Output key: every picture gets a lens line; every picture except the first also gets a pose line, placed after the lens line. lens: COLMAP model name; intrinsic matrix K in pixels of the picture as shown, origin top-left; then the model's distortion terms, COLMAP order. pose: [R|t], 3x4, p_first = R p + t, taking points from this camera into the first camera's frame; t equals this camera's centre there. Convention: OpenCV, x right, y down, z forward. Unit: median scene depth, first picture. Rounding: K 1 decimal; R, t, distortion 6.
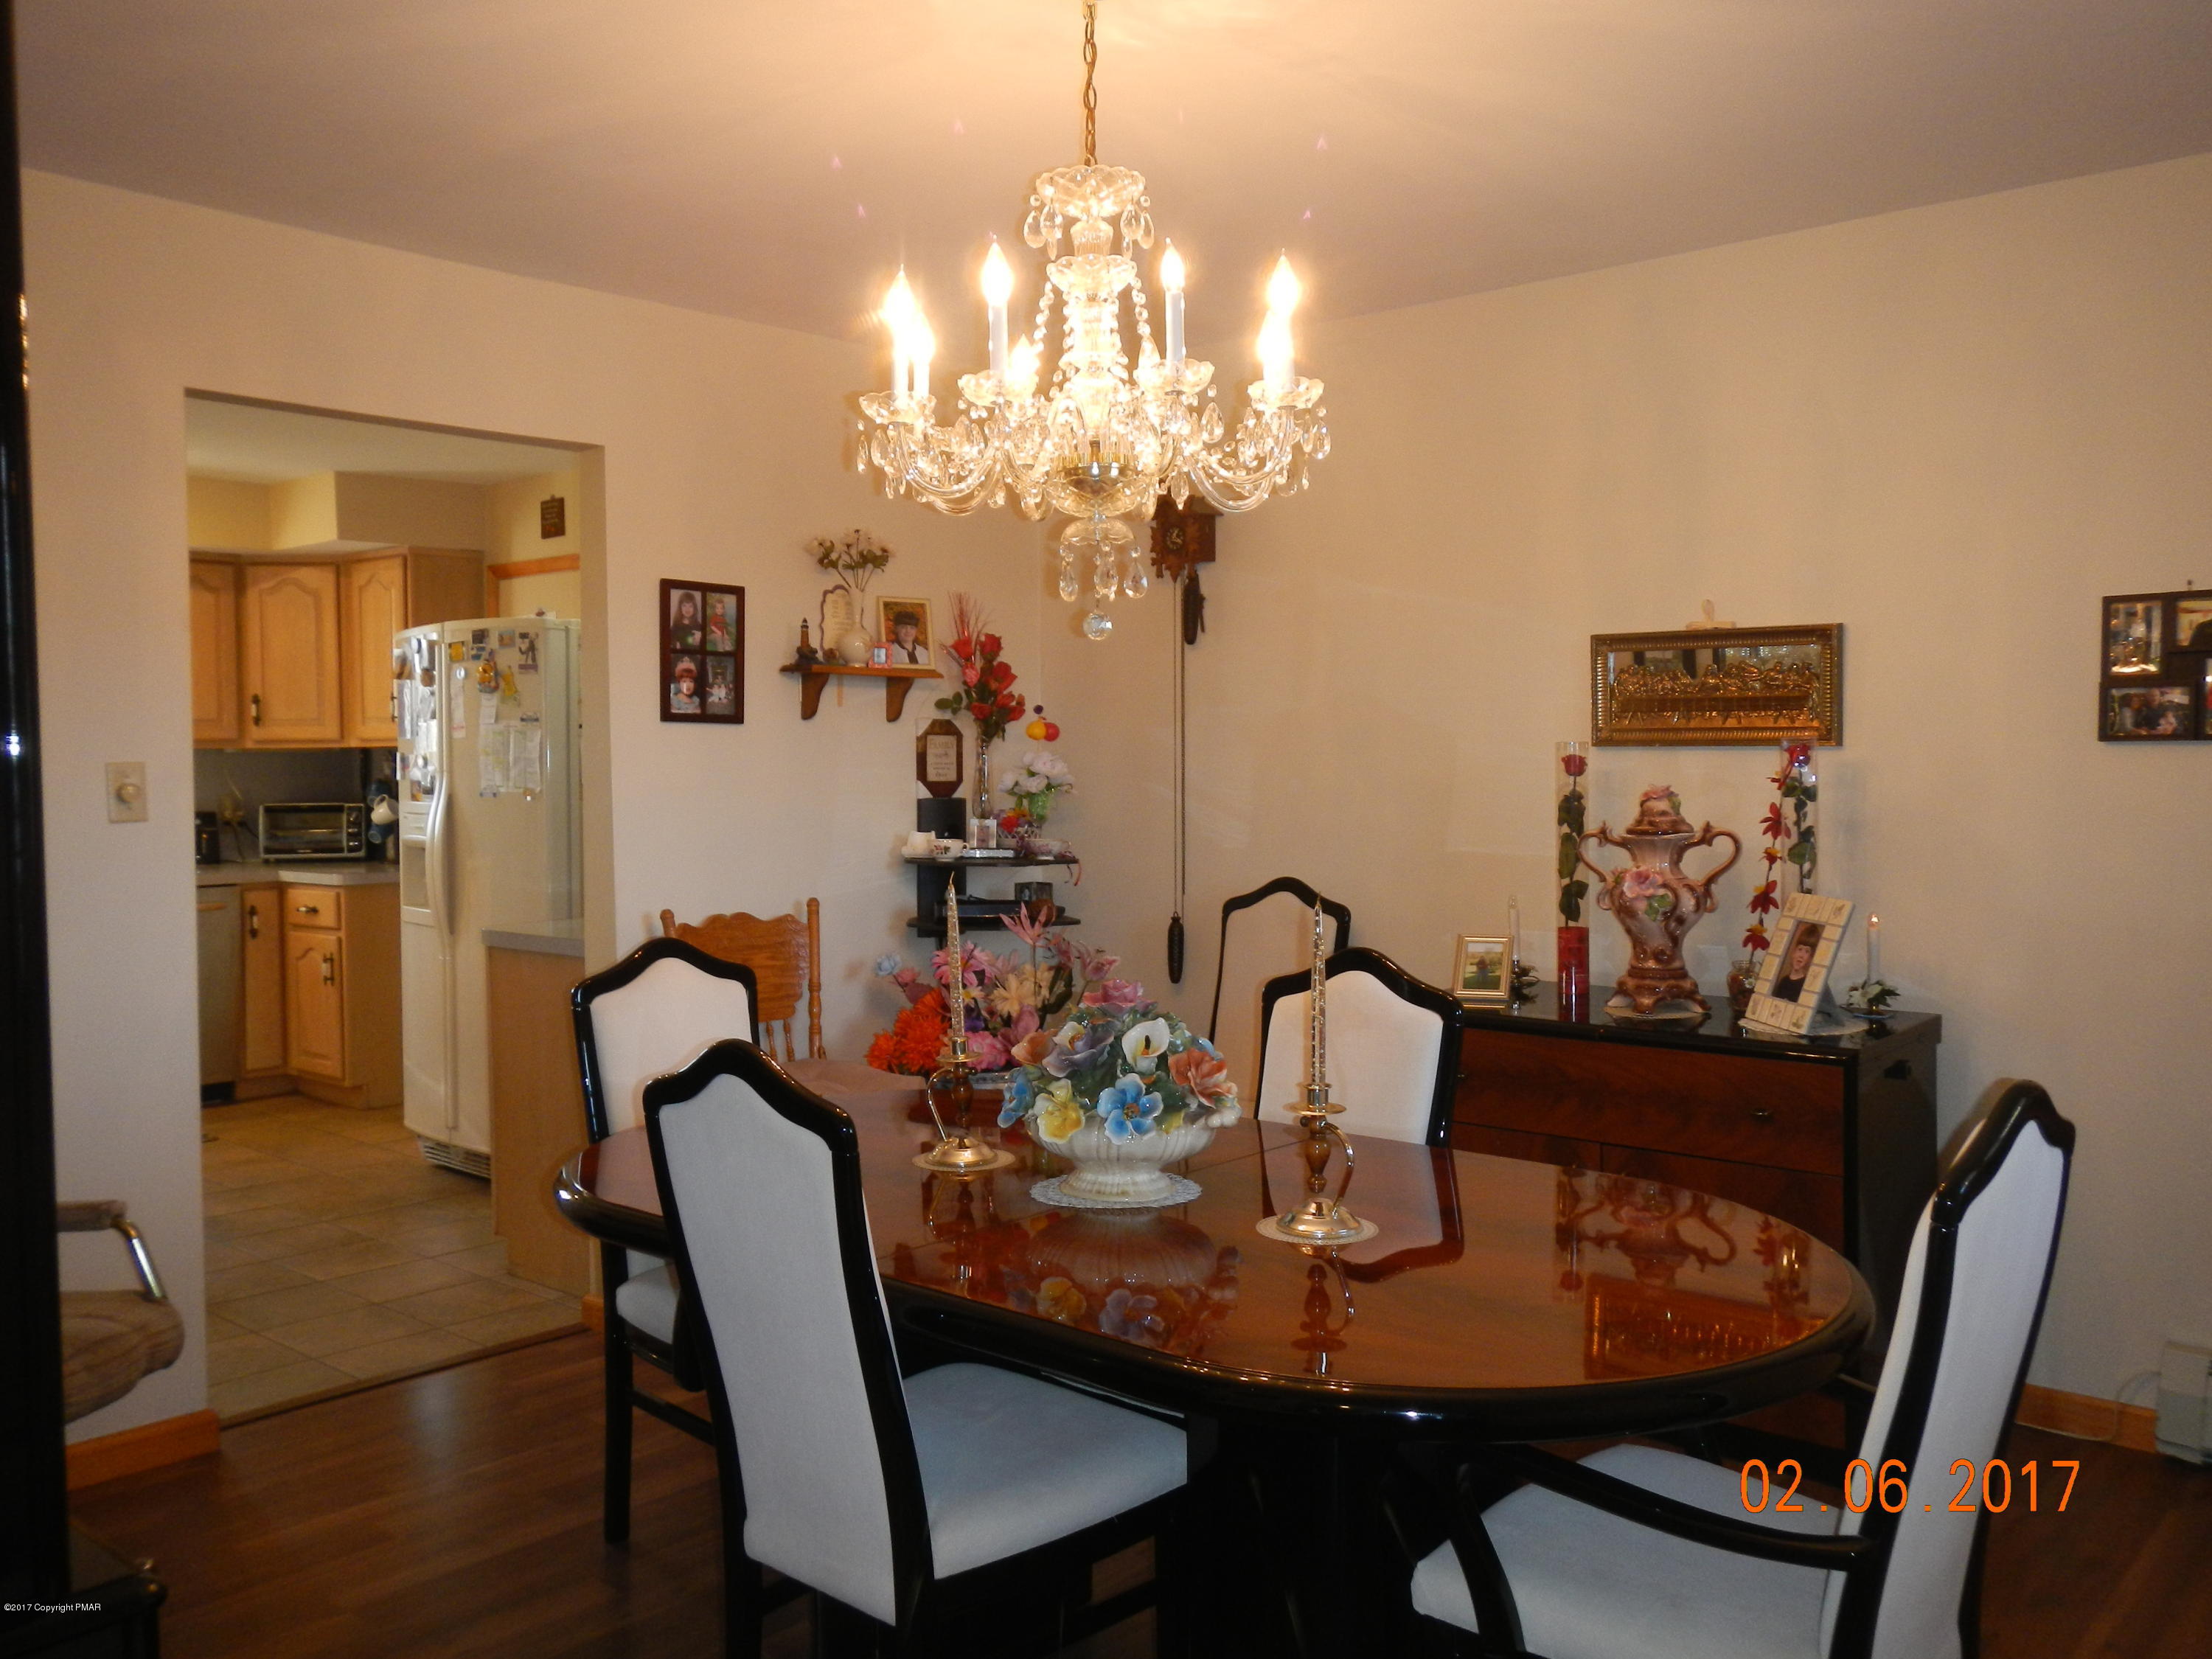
lens RADIAL K [[1824.5, 0, 1105.3], [0, 1824.5, 825.9], [0, 0, 1]] dist [0.031124, 0.002167]
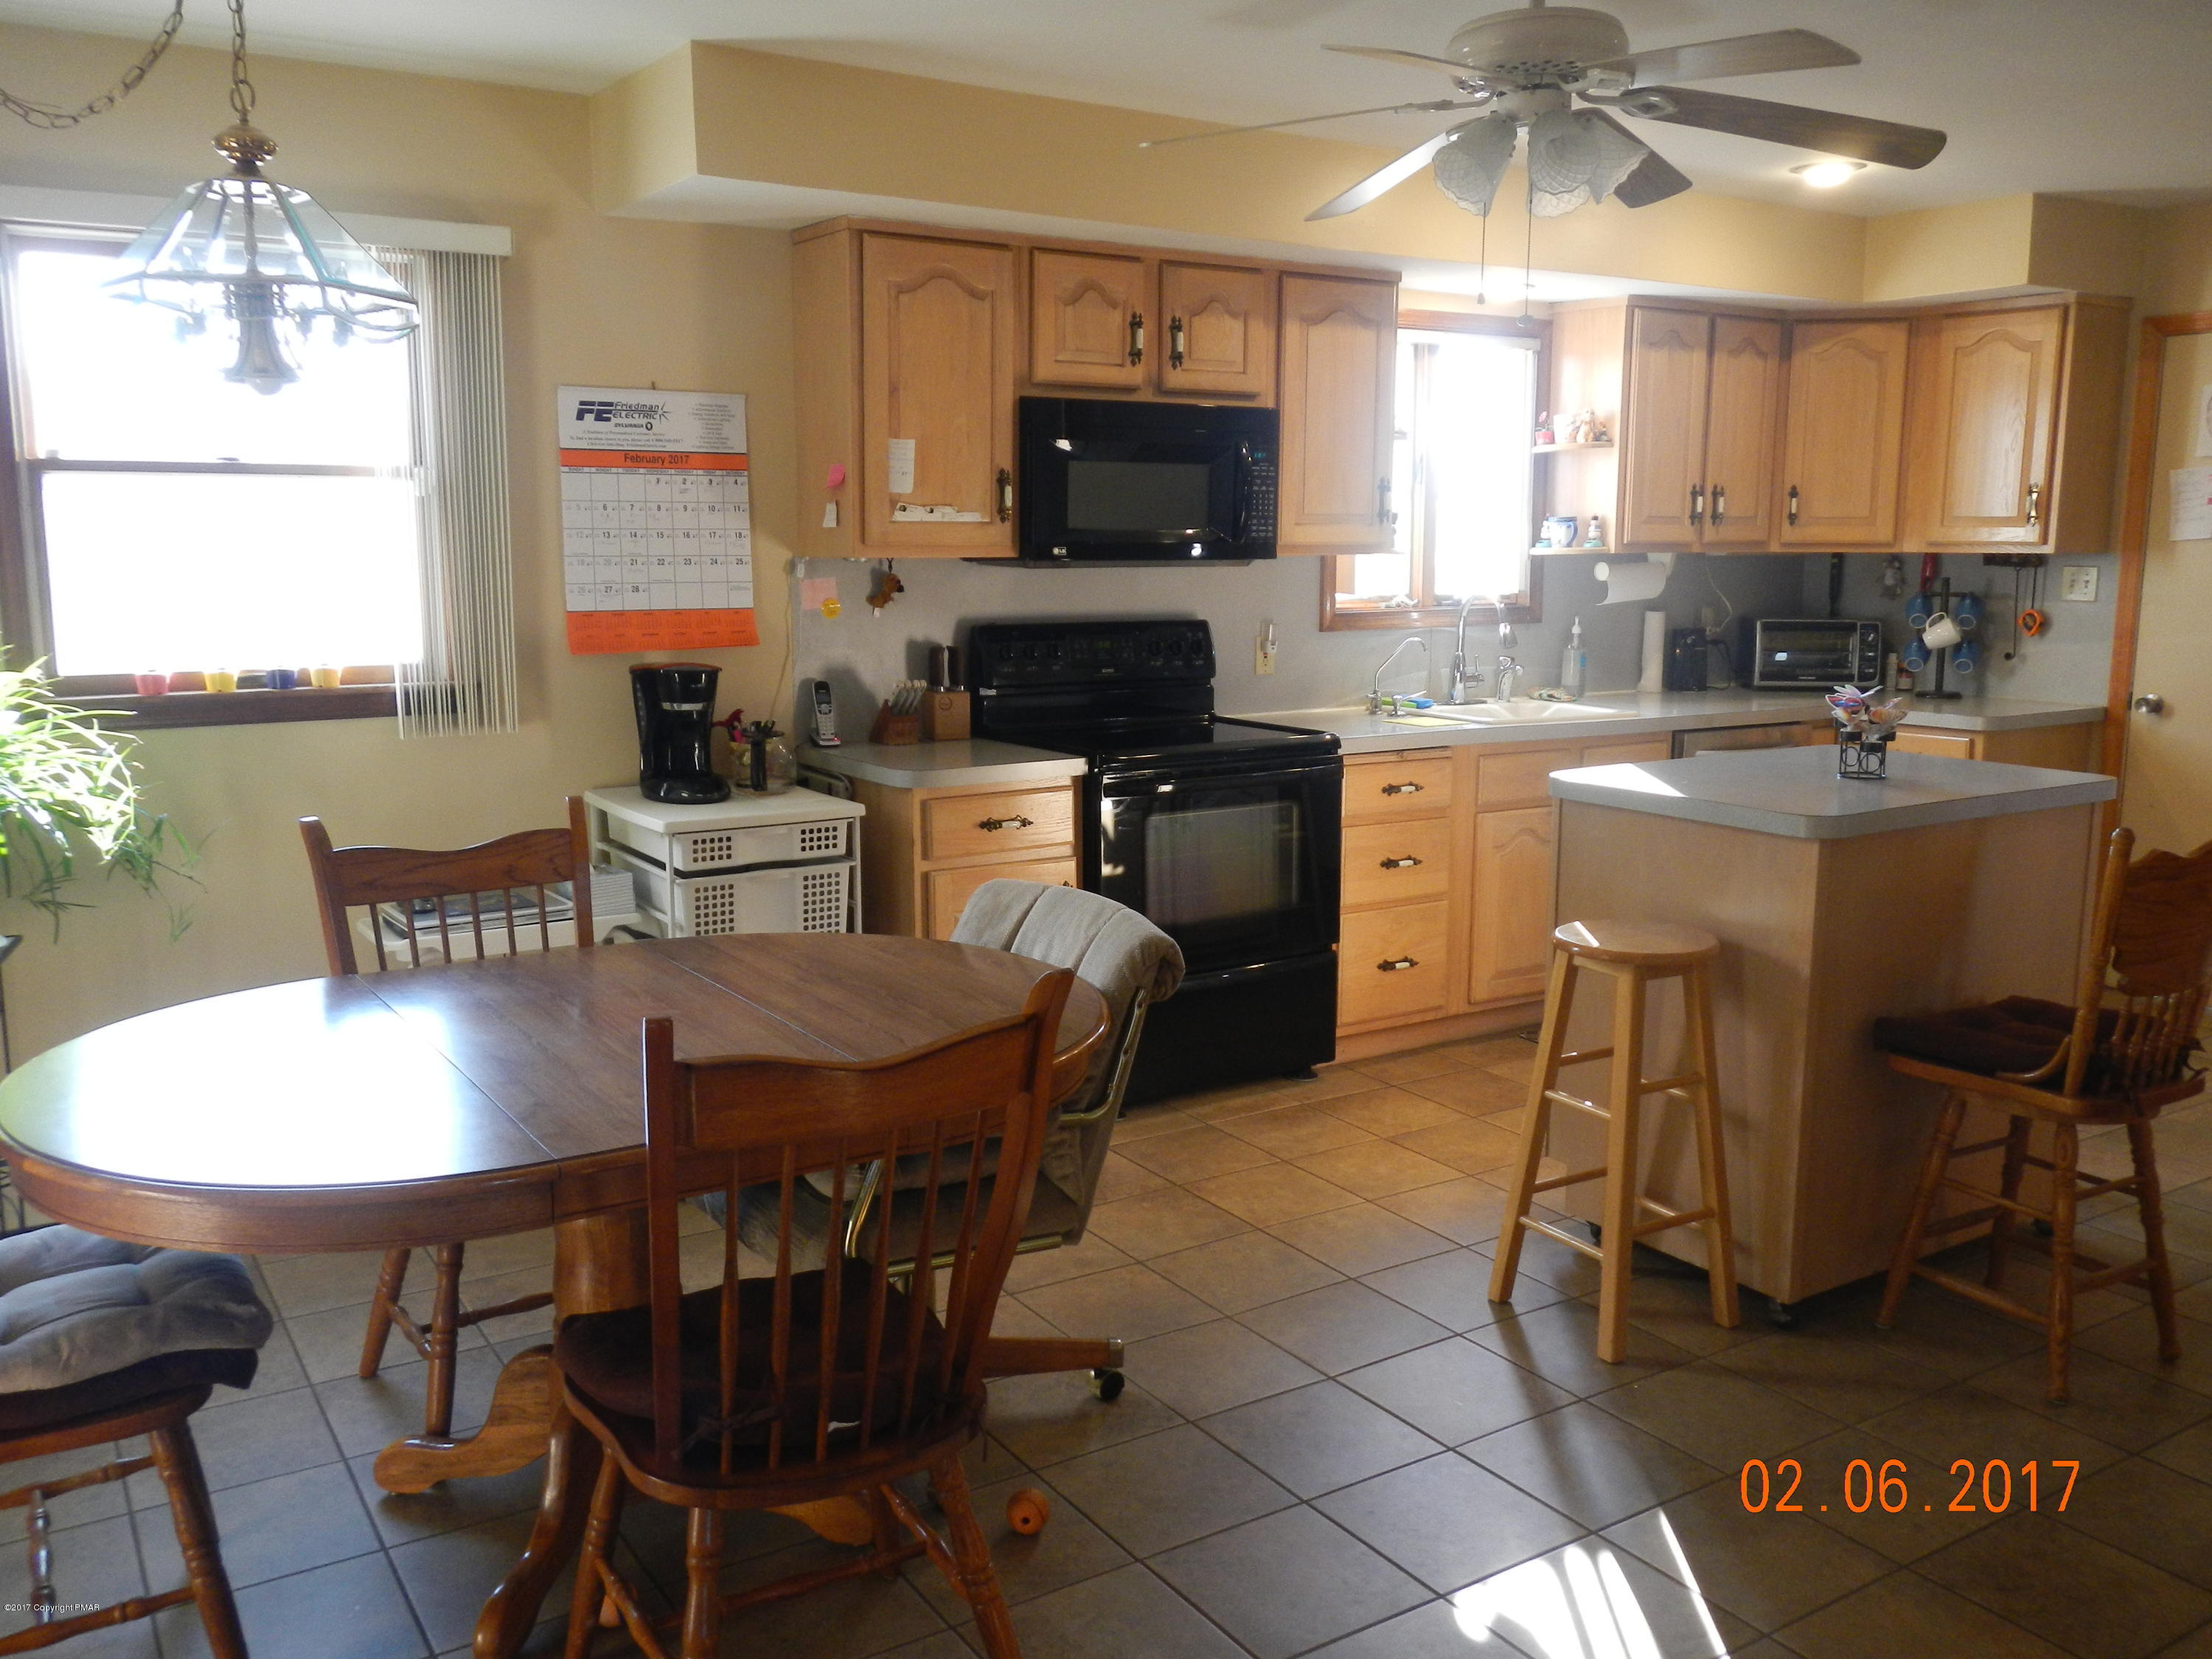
lens RADIAL K [[1824.5, 0, 1108.8], [0, 1824.5, 826.4], [0, 0, 1]] dist [0.031124, 0.002167]
pose [[0.969253, 0.061783, -0.238182, -0.554483], [-0.033441, 0.992058, 0.121252, -0.009829], [0.243782, -0.109559, 0.963622, 0.122958]]
